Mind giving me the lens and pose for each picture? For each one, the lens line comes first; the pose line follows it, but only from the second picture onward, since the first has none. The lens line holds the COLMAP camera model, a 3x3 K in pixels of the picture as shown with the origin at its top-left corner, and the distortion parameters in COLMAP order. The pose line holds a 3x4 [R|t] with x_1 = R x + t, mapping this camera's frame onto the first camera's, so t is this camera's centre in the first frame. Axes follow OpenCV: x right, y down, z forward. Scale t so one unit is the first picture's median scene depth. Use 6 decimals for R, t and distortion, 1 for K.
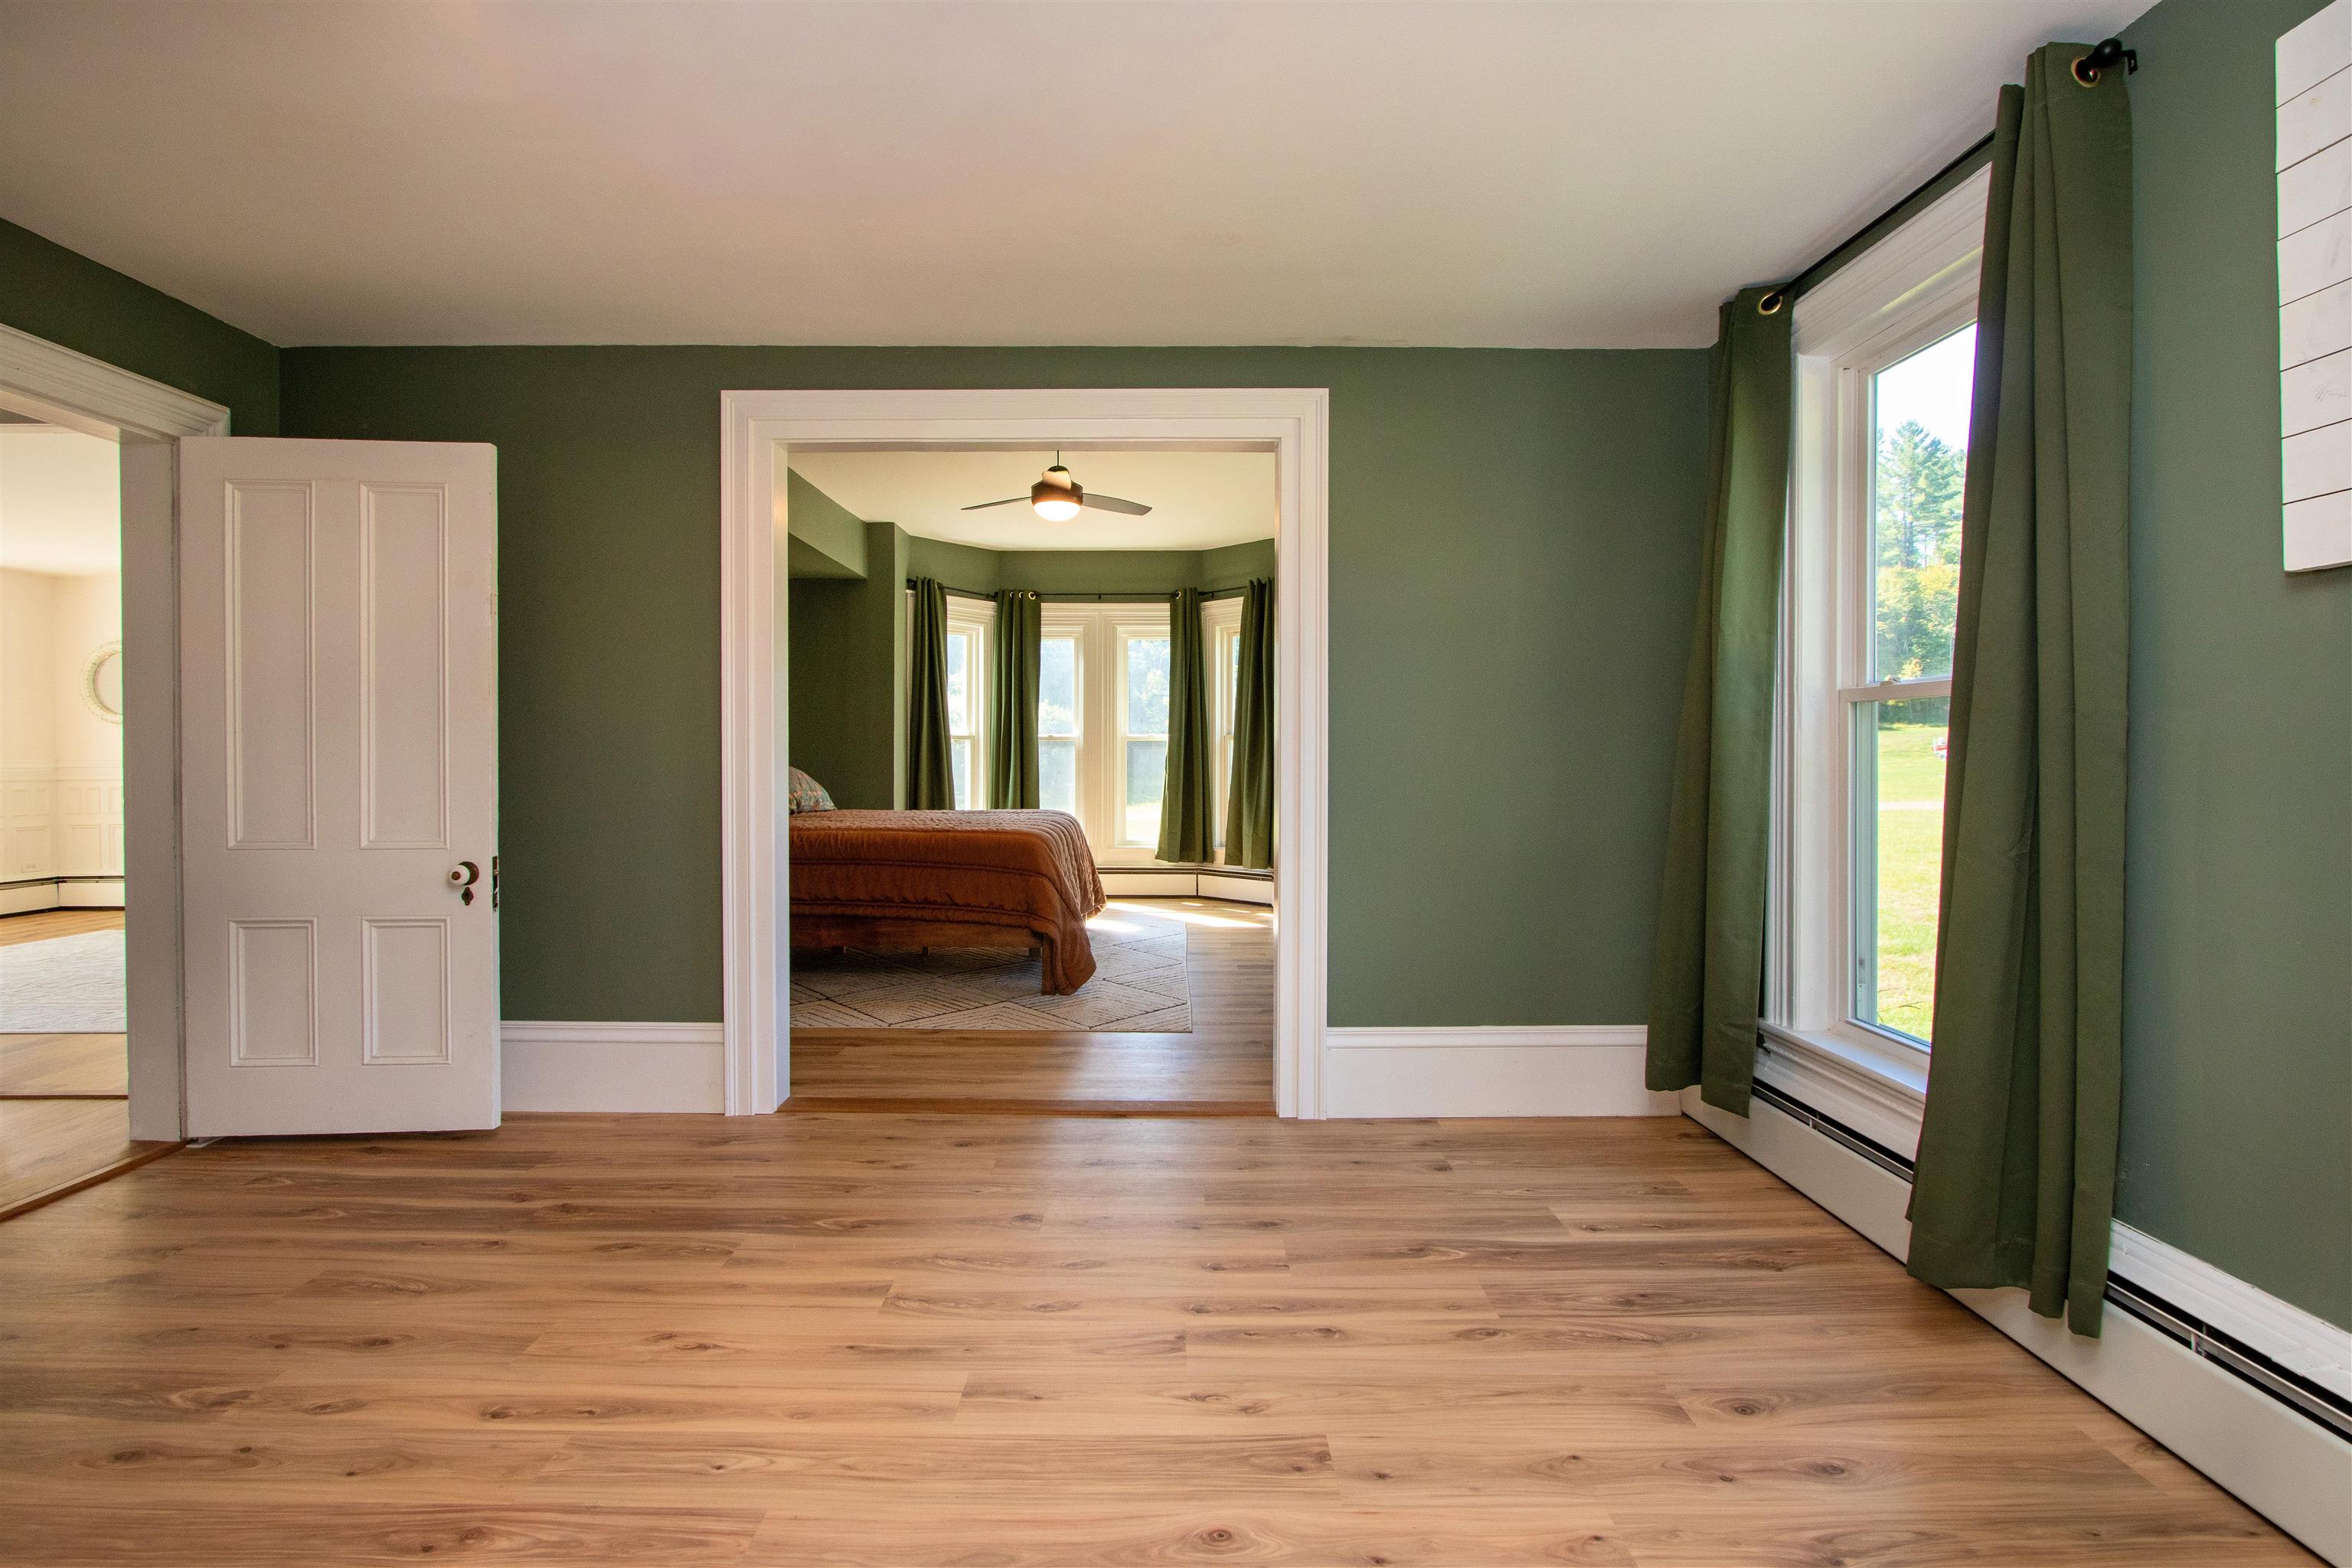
lens RADIAL K [[1106.0, 0, 1176.0], [0, 1106.0, 784.0], [0, 0, 1]] dist [-0.003814, -0.000654]
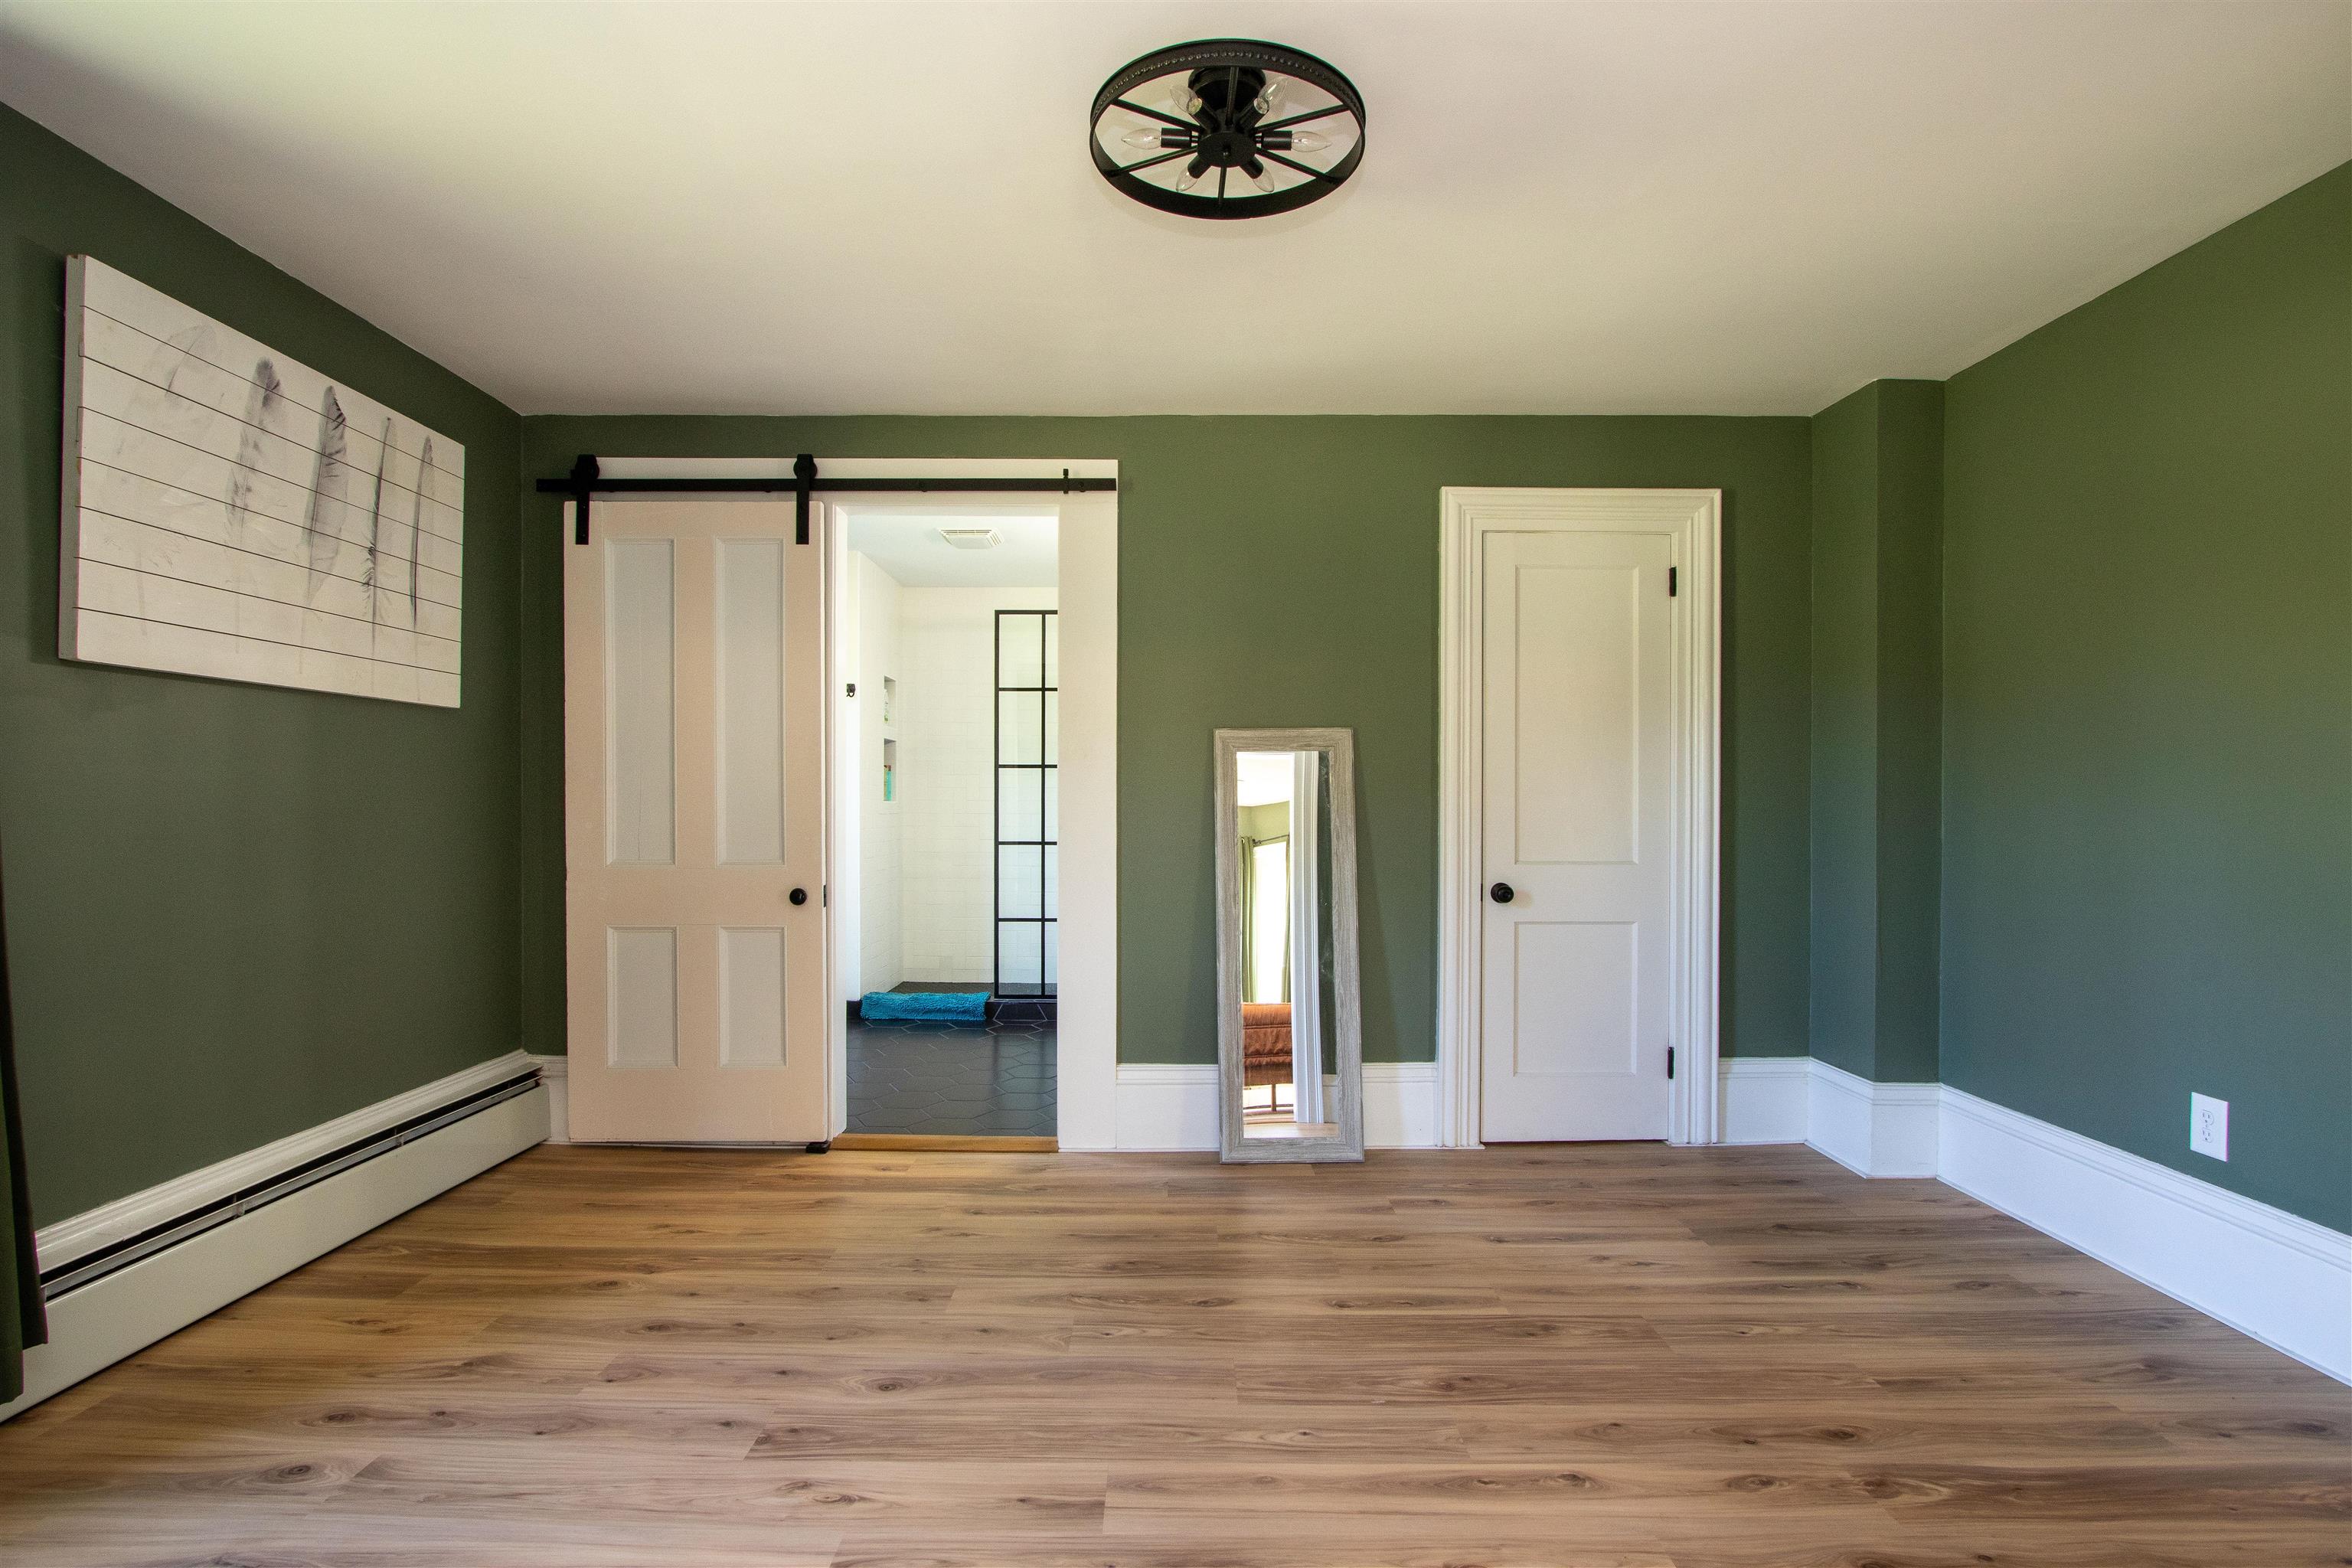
lens RADIAL K [[1111.2, 0, 1177.0], [0, 1111.2, 827.3], [0, 0, 1]] dist [-0.002110, 0.000121]
pose [[-0.999977, -0.005065, -0.004600, -0.264875], [-0.005274, 0.998906, 0.046456, -0.052817], [0.004360, 0.046479, -0.998910, 2.037964]]
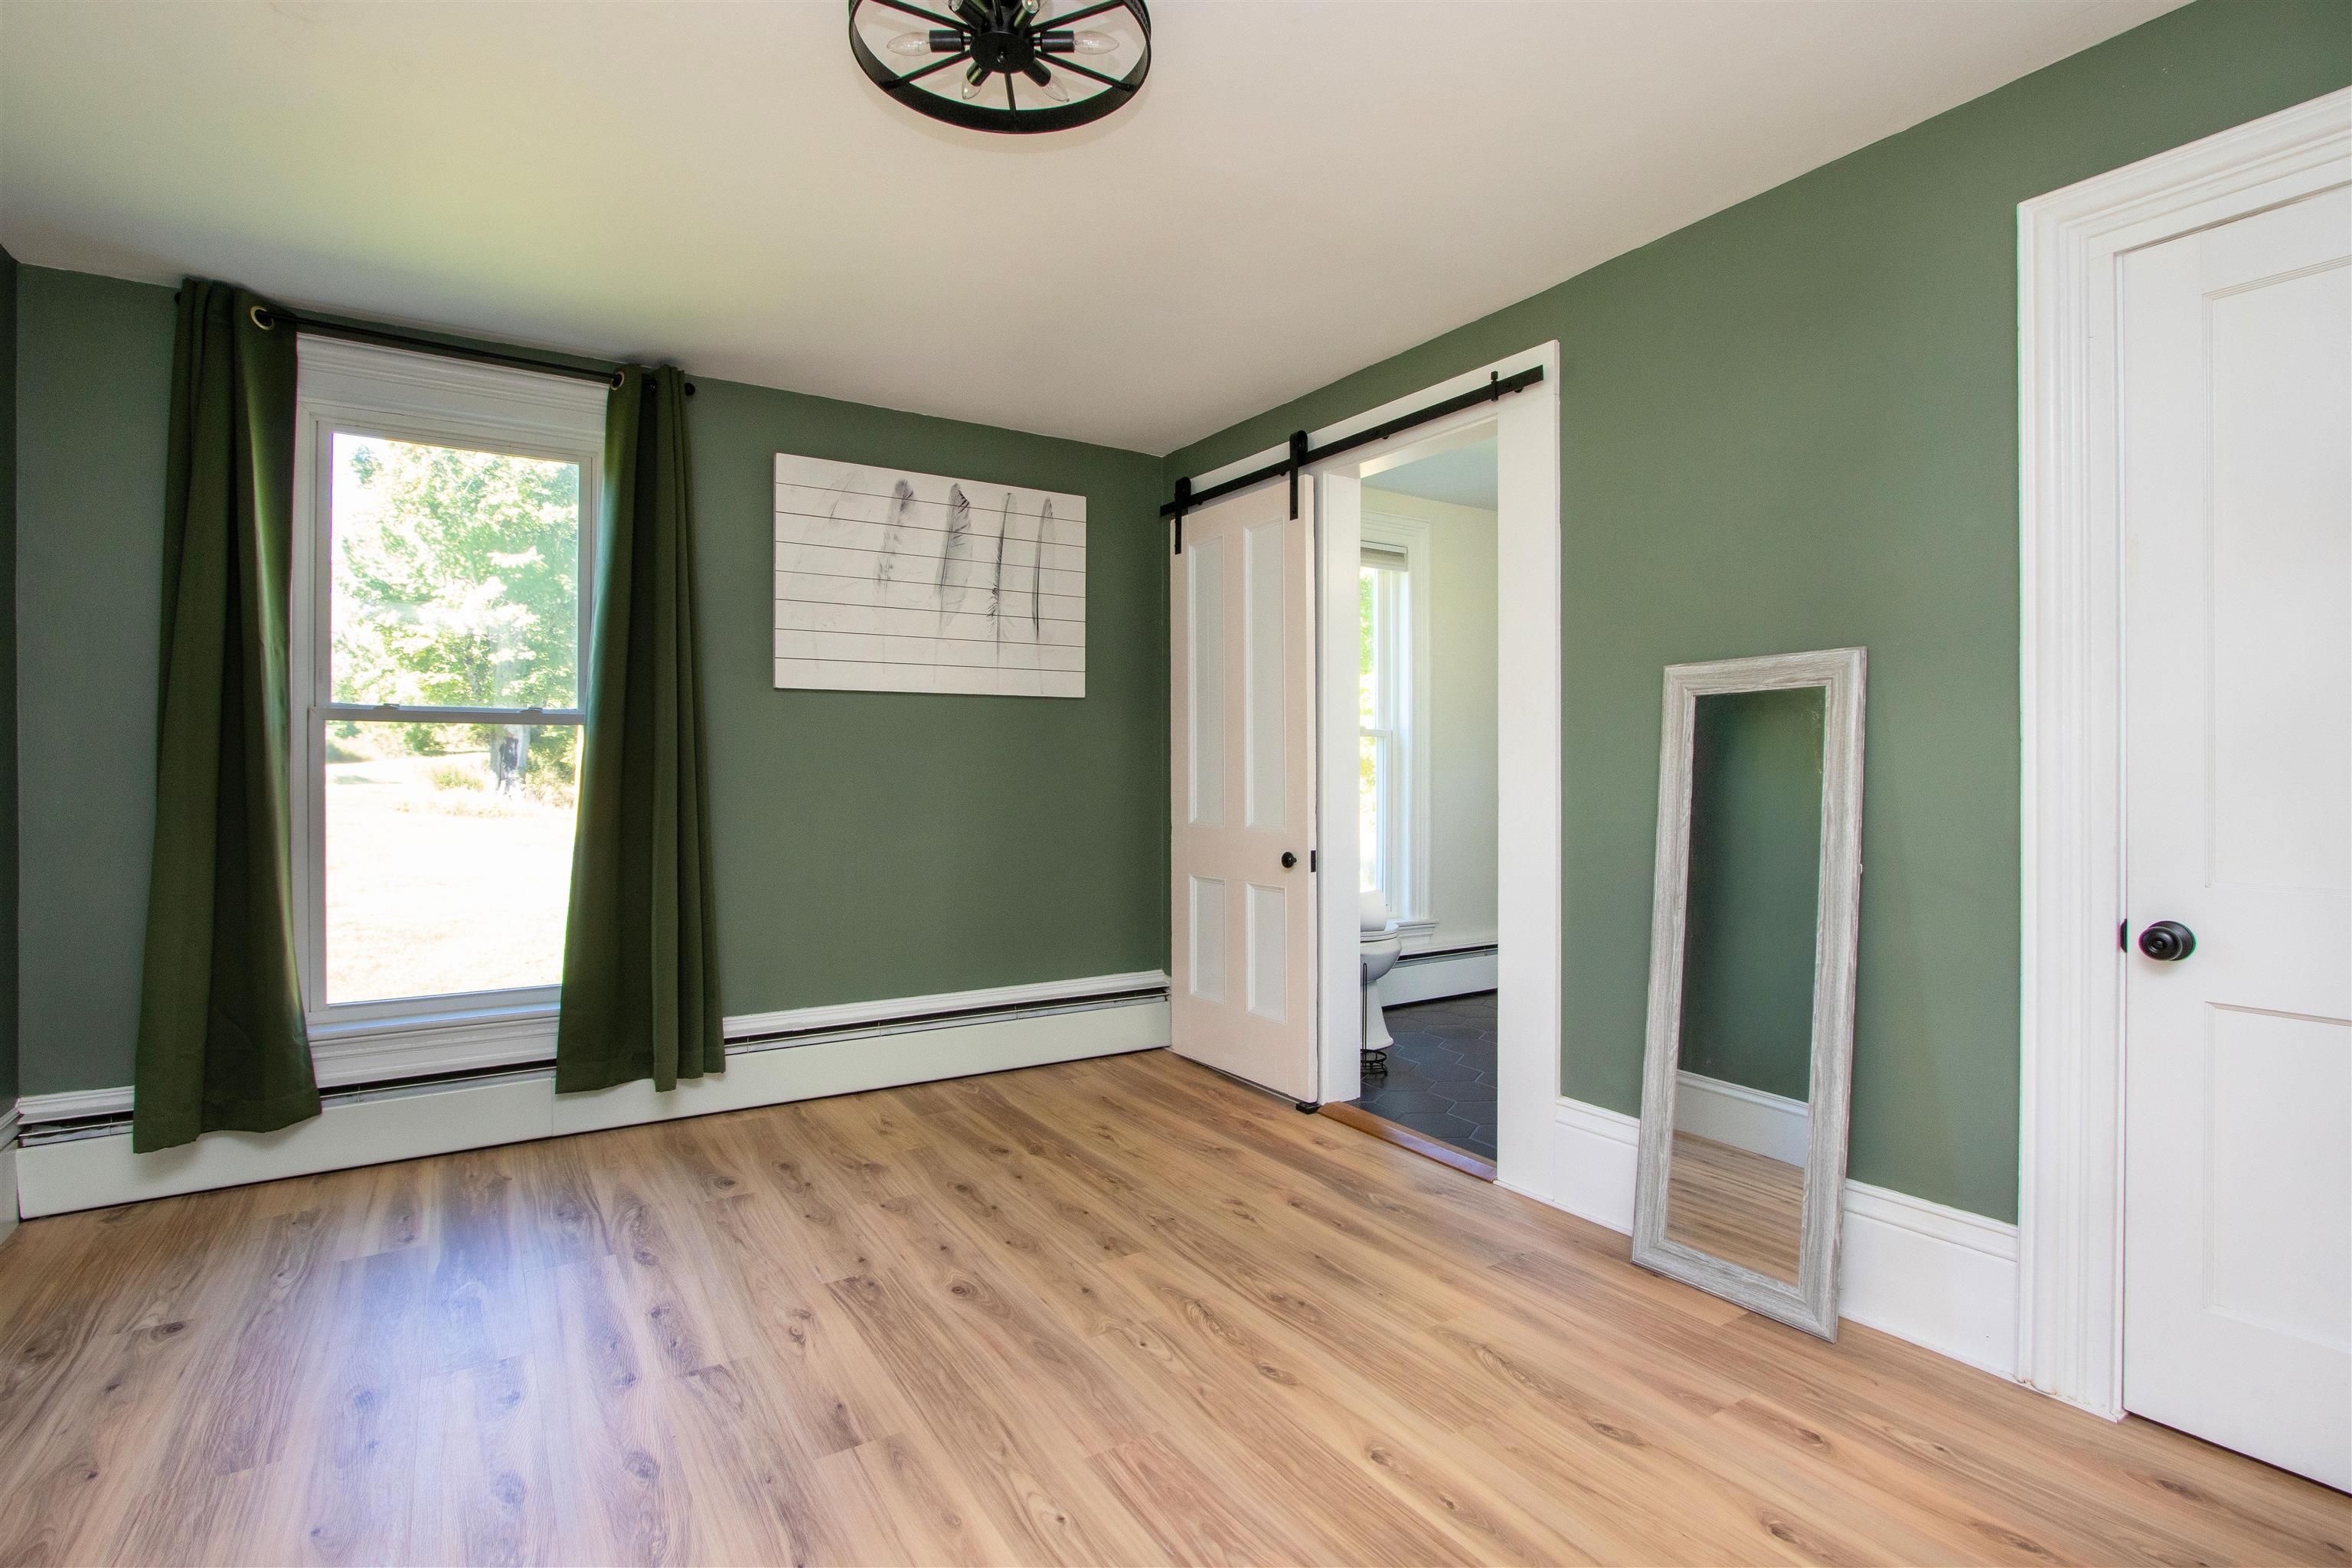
lens RADIAL K [[1135.8, 0, 1176.0], [0, 1135.8, 784.0], [0, 0, 1]] dist [-0.003821, 0.000085]
pose [[-0.539859, -0.010385, 0.841691, -1.234471], [0.021463, 0.999429, 0.026097, -0.031455], [-0.841481, 0.032154, -0.539328, 1.372714]]
